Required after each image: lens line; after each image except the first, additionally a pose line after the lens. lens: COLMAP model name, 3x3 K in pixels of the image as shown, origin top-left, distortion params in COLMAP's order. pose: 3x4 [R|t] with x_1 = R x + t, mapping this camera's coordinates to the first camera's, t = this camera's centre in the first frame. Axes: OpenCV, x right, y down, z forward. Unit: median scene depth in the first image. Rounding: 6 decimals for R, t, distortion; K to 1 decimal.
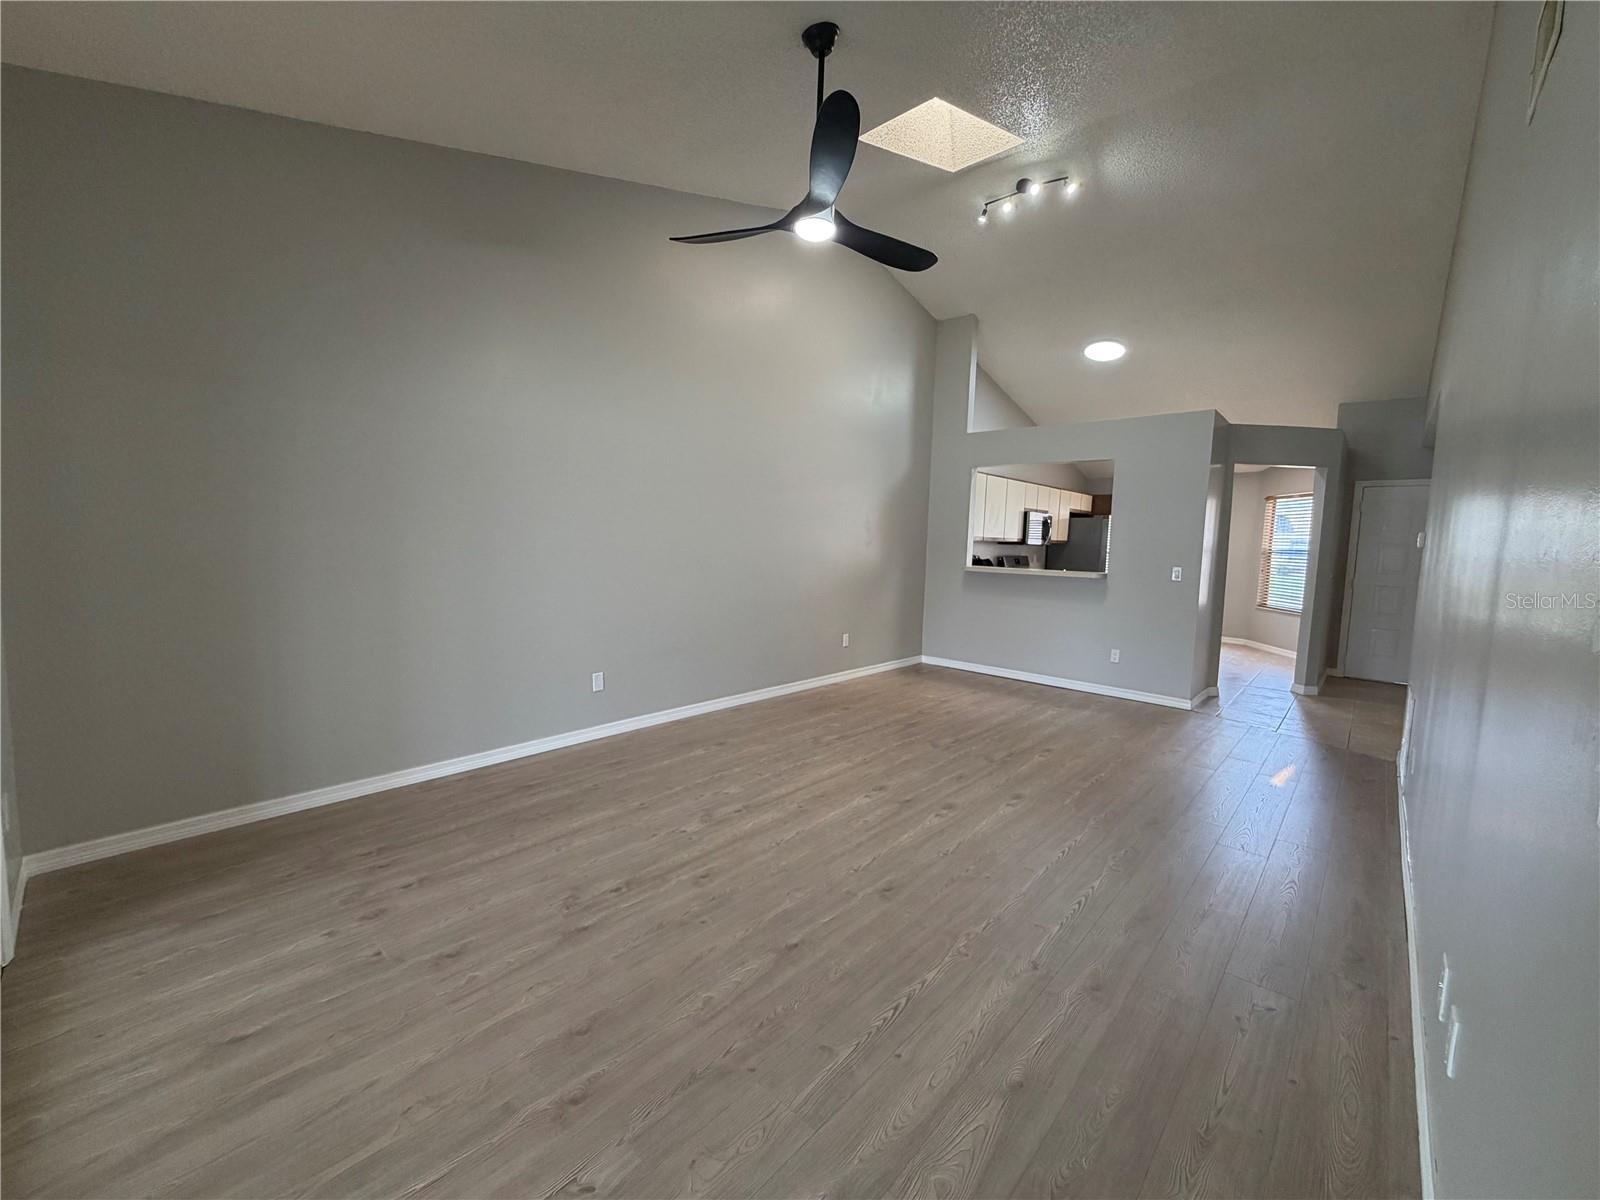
lens RADIAL K [[638.5, 0, 795.2], [0, 638.5, 597.7], [0, 0, 1]] dist [-0.001469, -0.000031]
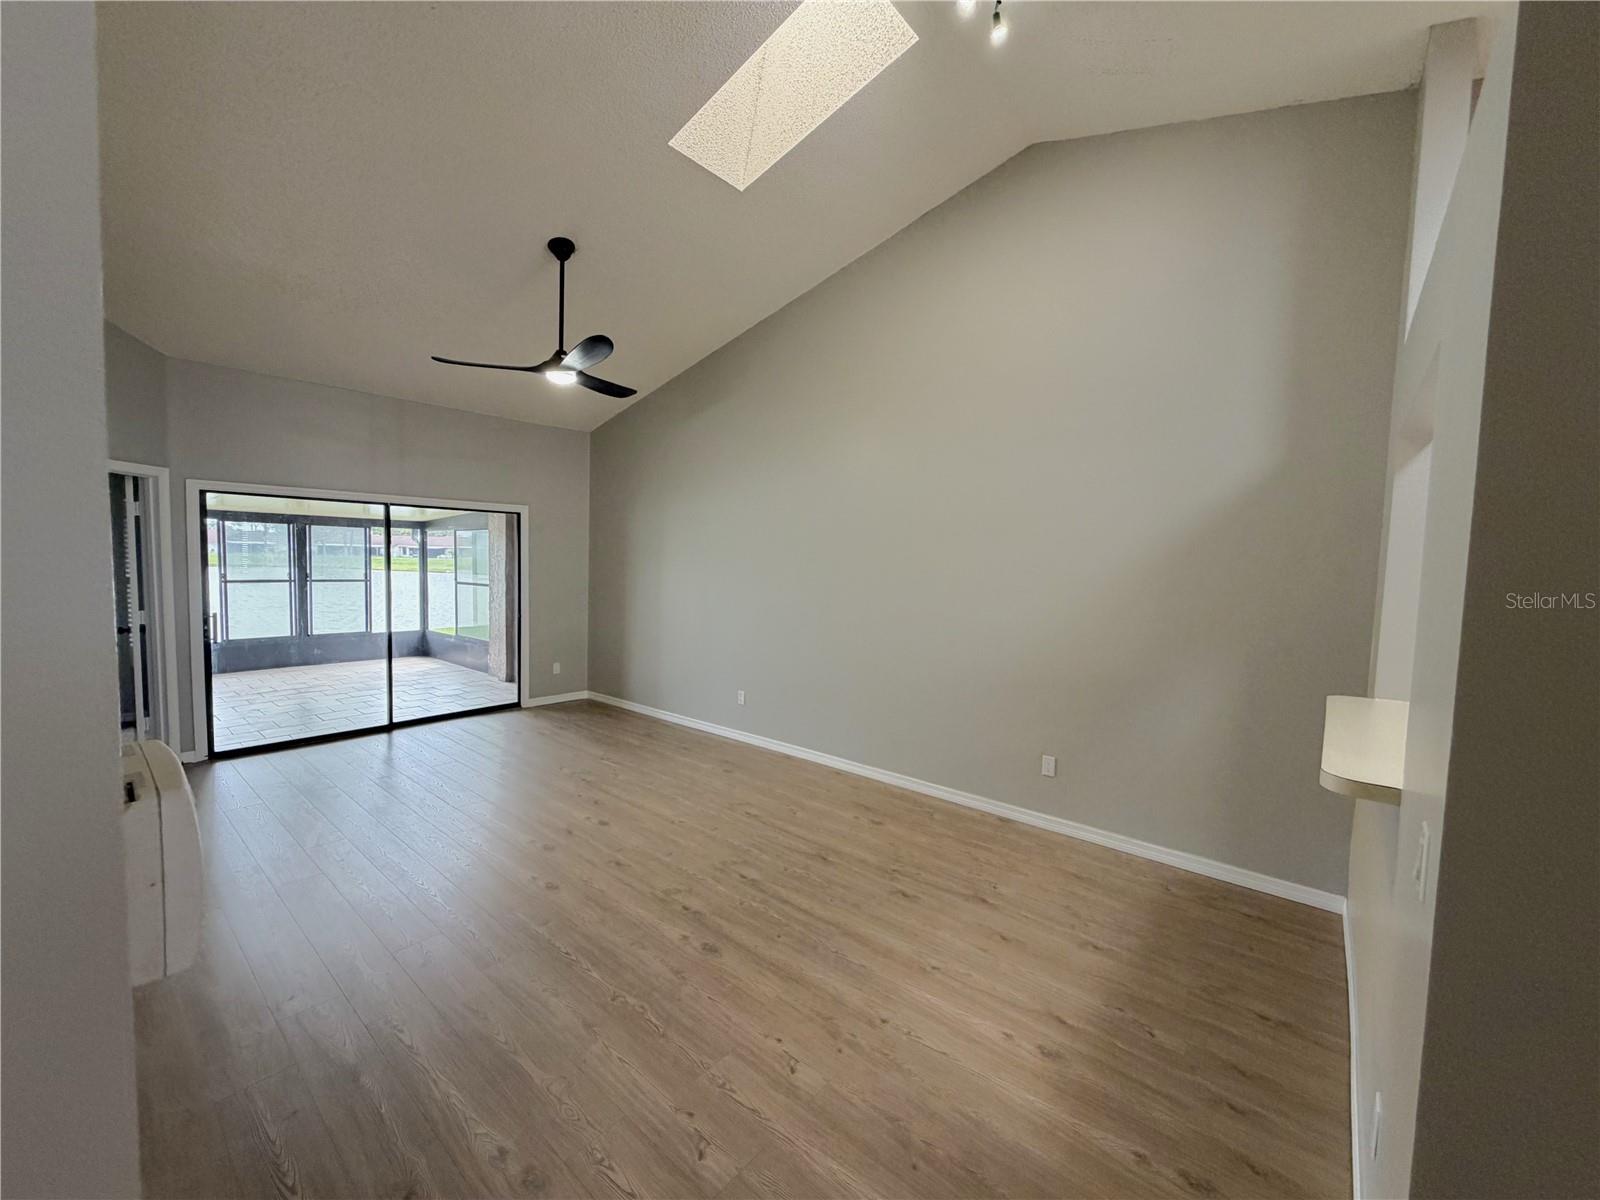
lens RADIAL K [[640.2, 0, 798.9], [0, 640.2, 603.6], [0, 0, 1]] dist [0.000758, 0.000102]
pose [[0.047508, 0.050685, -0.997584, 1.008474], [-0.118411, 0.991955, 0.044760, -0.135967], [0.991827, 0.115999, 0.053128, 1.011217]]
